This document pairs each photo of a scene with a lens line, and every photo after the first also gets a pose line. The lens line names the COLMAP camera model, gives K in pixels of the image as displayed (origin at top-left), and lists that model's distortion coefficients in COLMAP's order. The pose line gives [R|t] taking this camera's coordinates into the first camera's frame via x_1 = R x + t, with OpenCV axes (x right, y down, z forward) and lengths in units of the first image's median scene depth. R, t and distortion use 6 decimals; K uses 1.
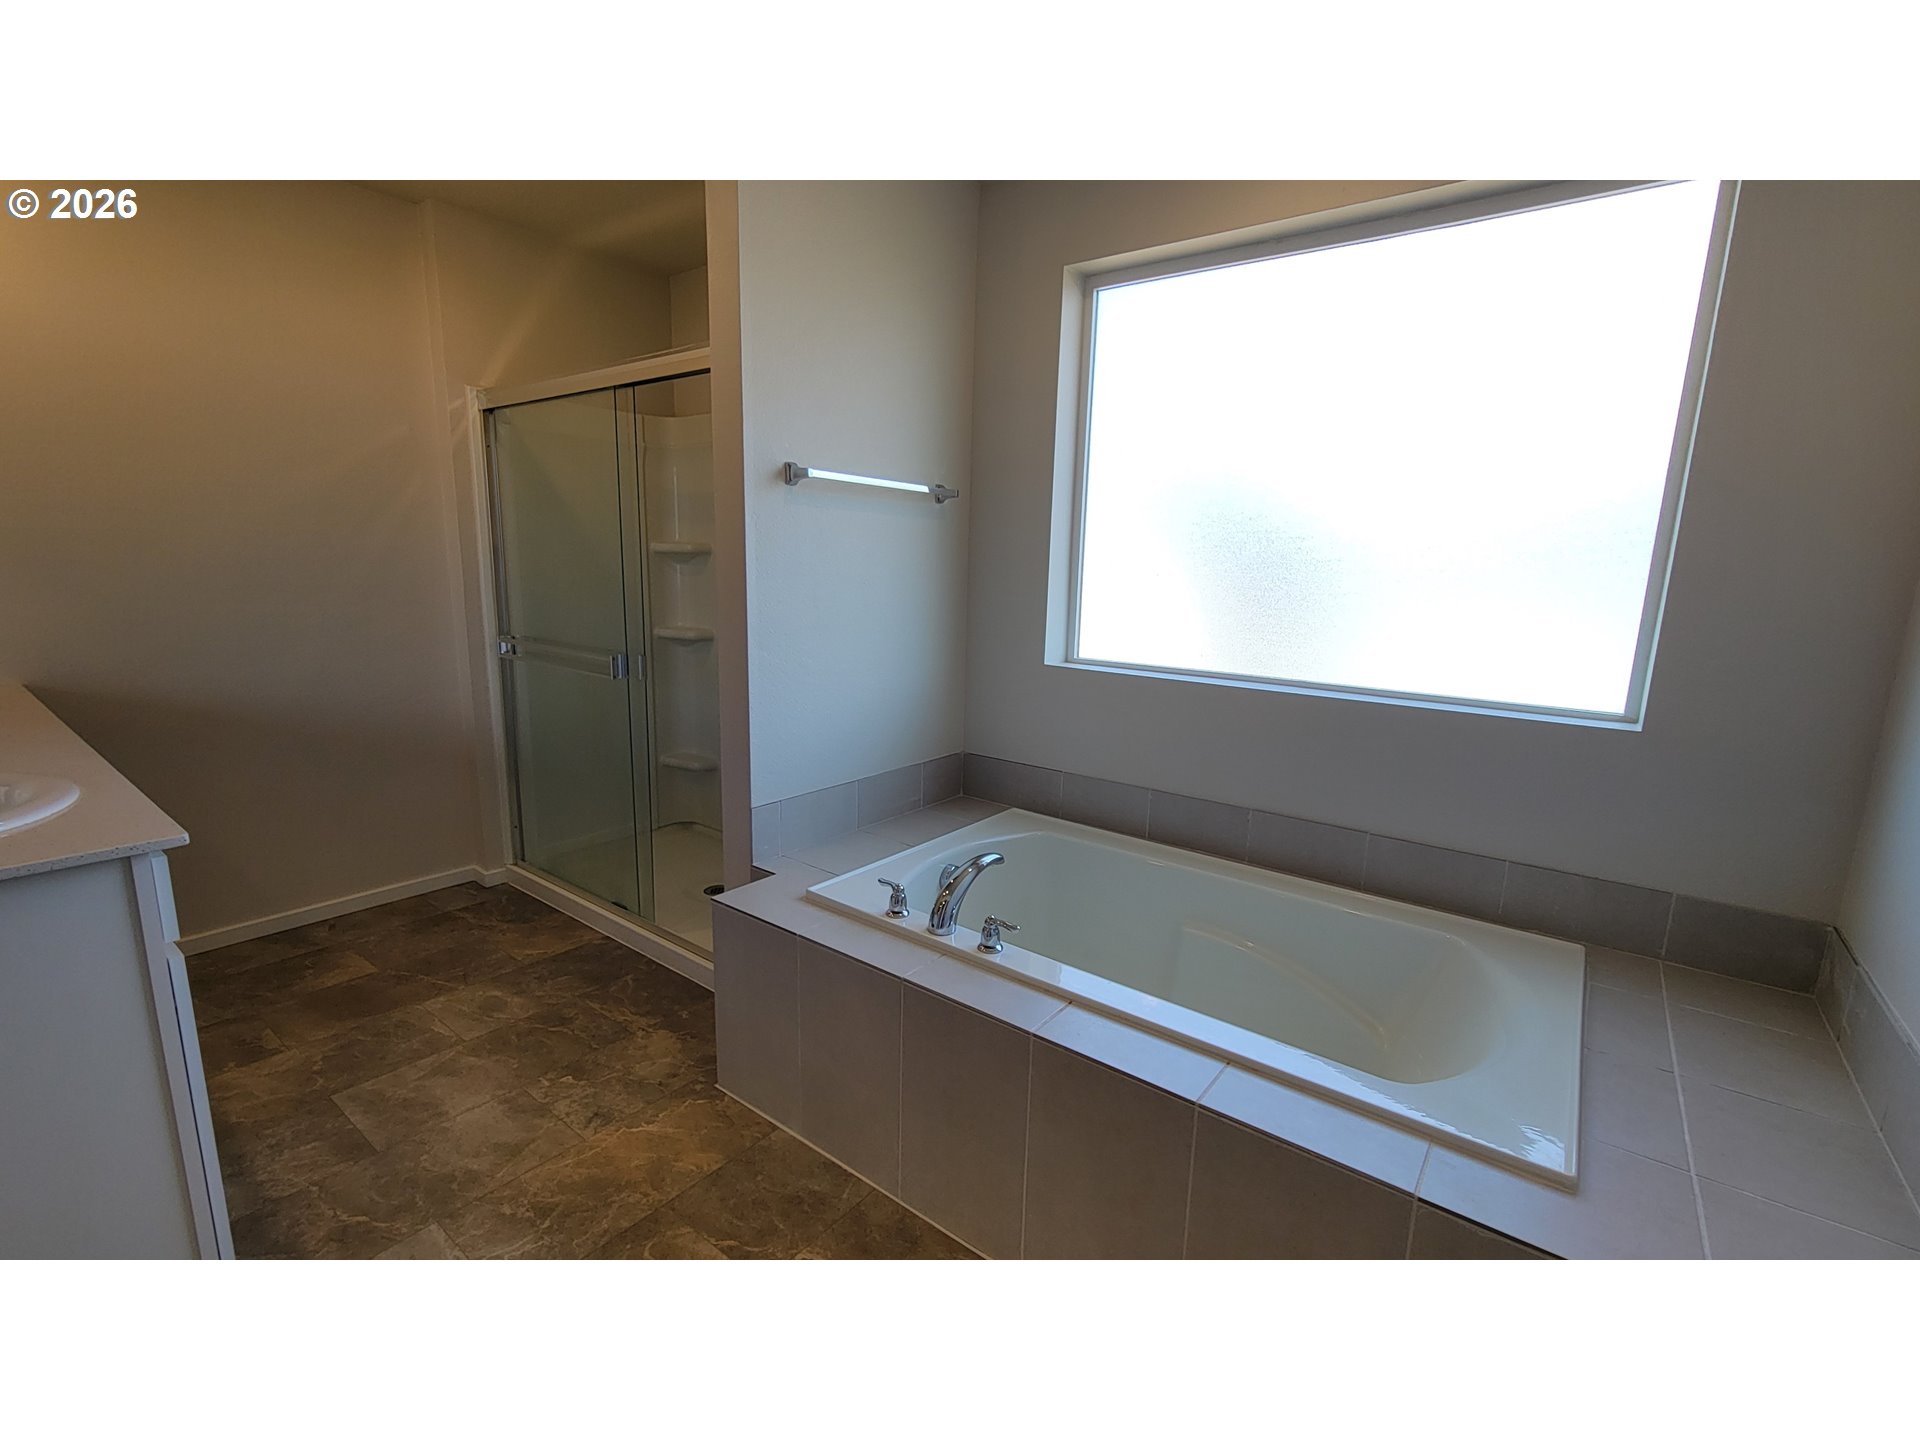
lens RADIAL K [[836.4, 0, 954.8], [0, 836.4, 722.0], [0, 0, 1]] dist [-0.005272, -0.000182]
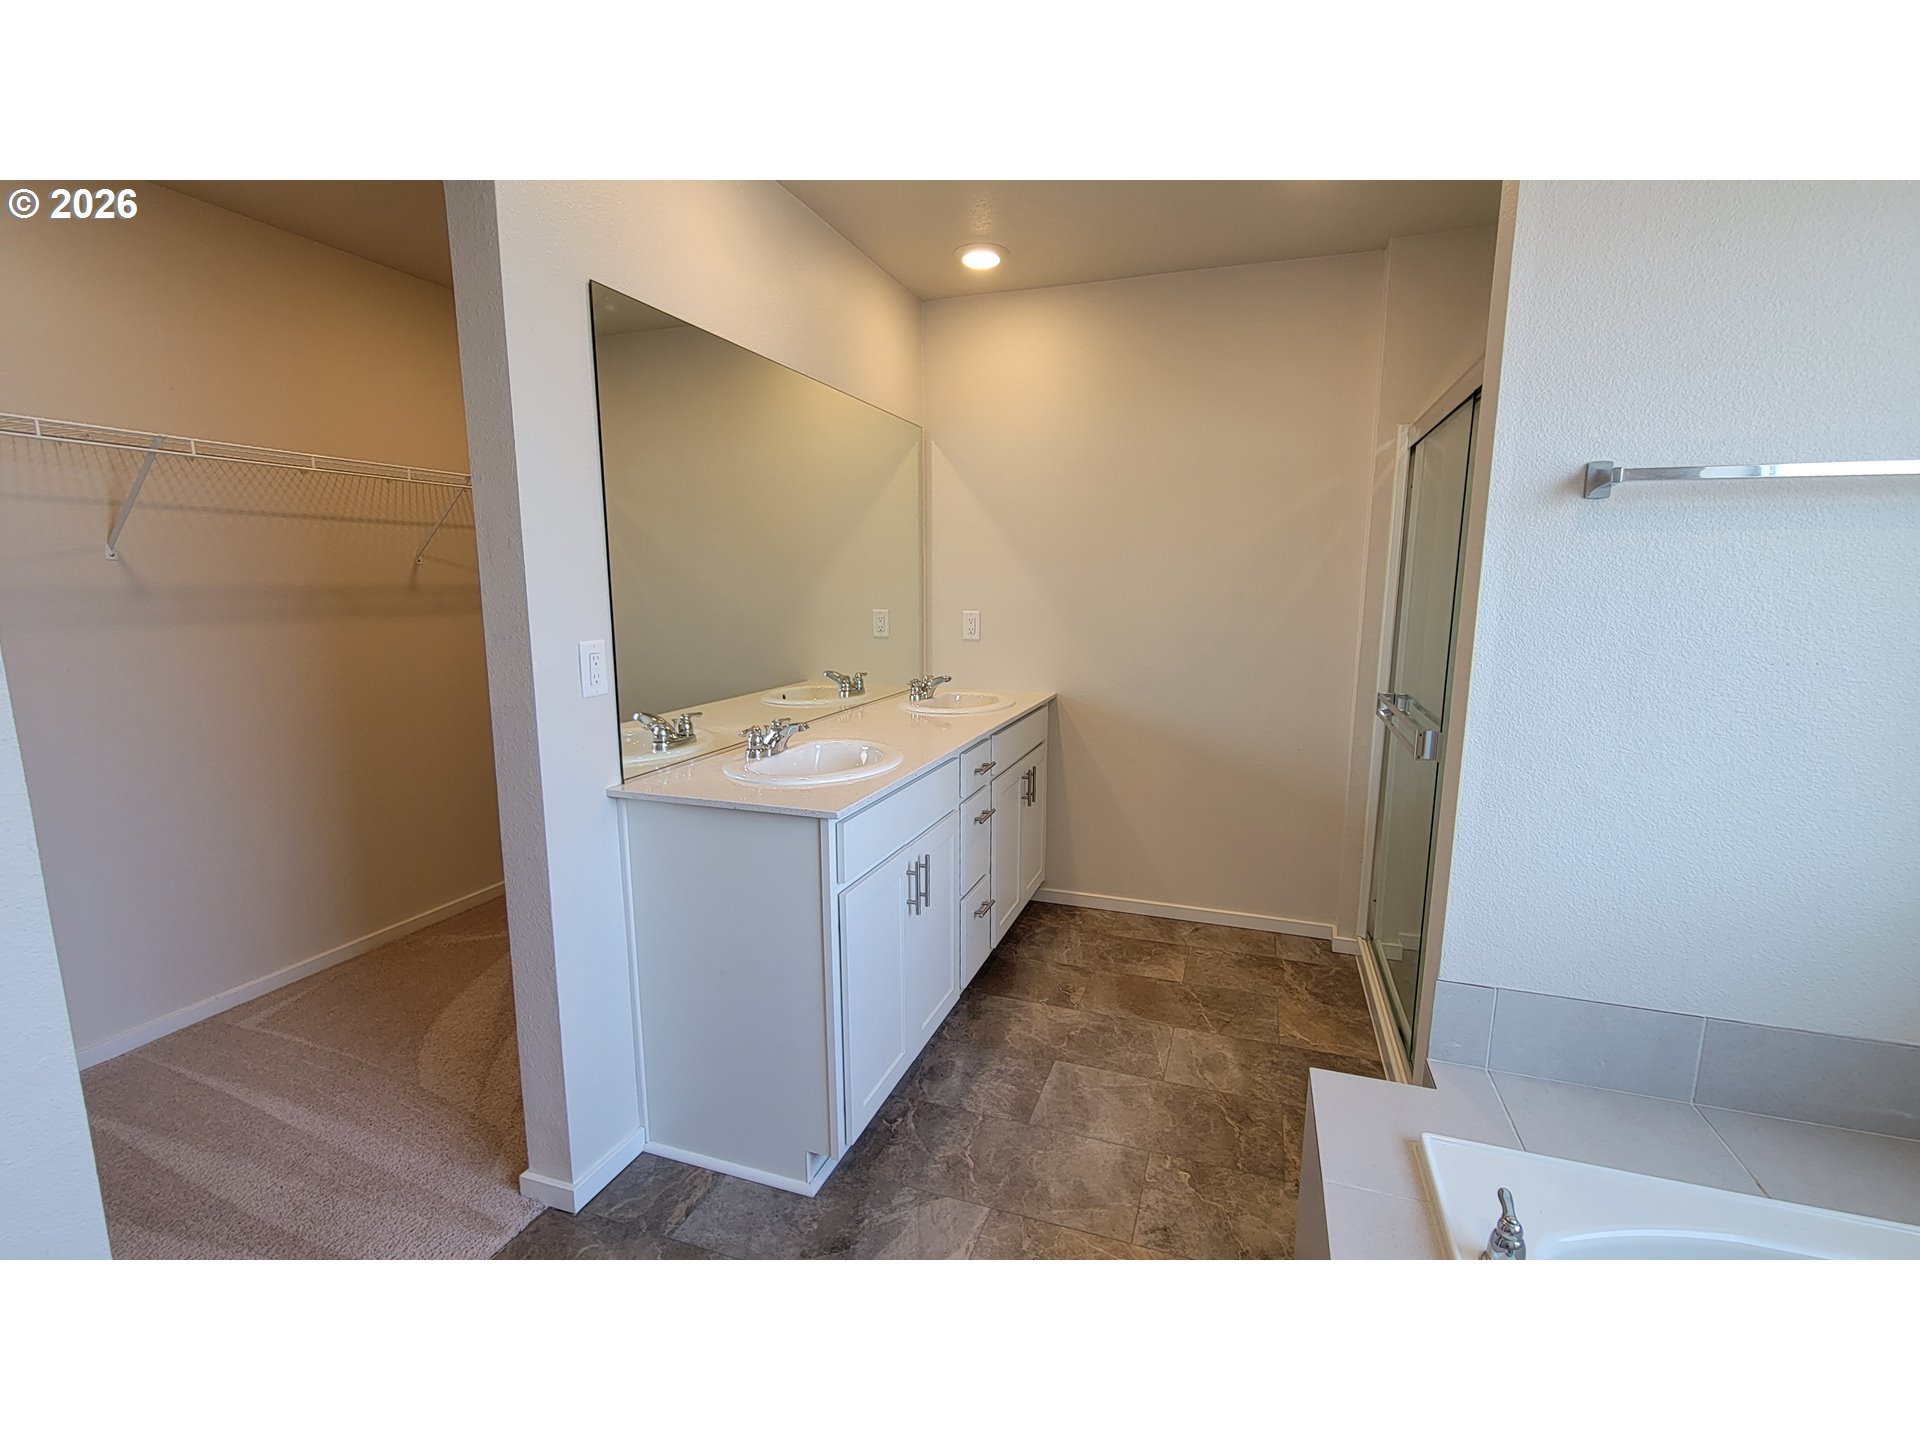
lens RADIAL K [[836.4, 0, 961.1], [0, 836.4, 720.3], [0, 0, 1]] dist [-0.005272, -0.000182]
pose [[0.311983, 0.129954, -0.941158, 0.232474], [-0.174938, 0.981522, 0.077538, -0.083042], [0.933843, 0.140454, 0.328952, 0.358212]]
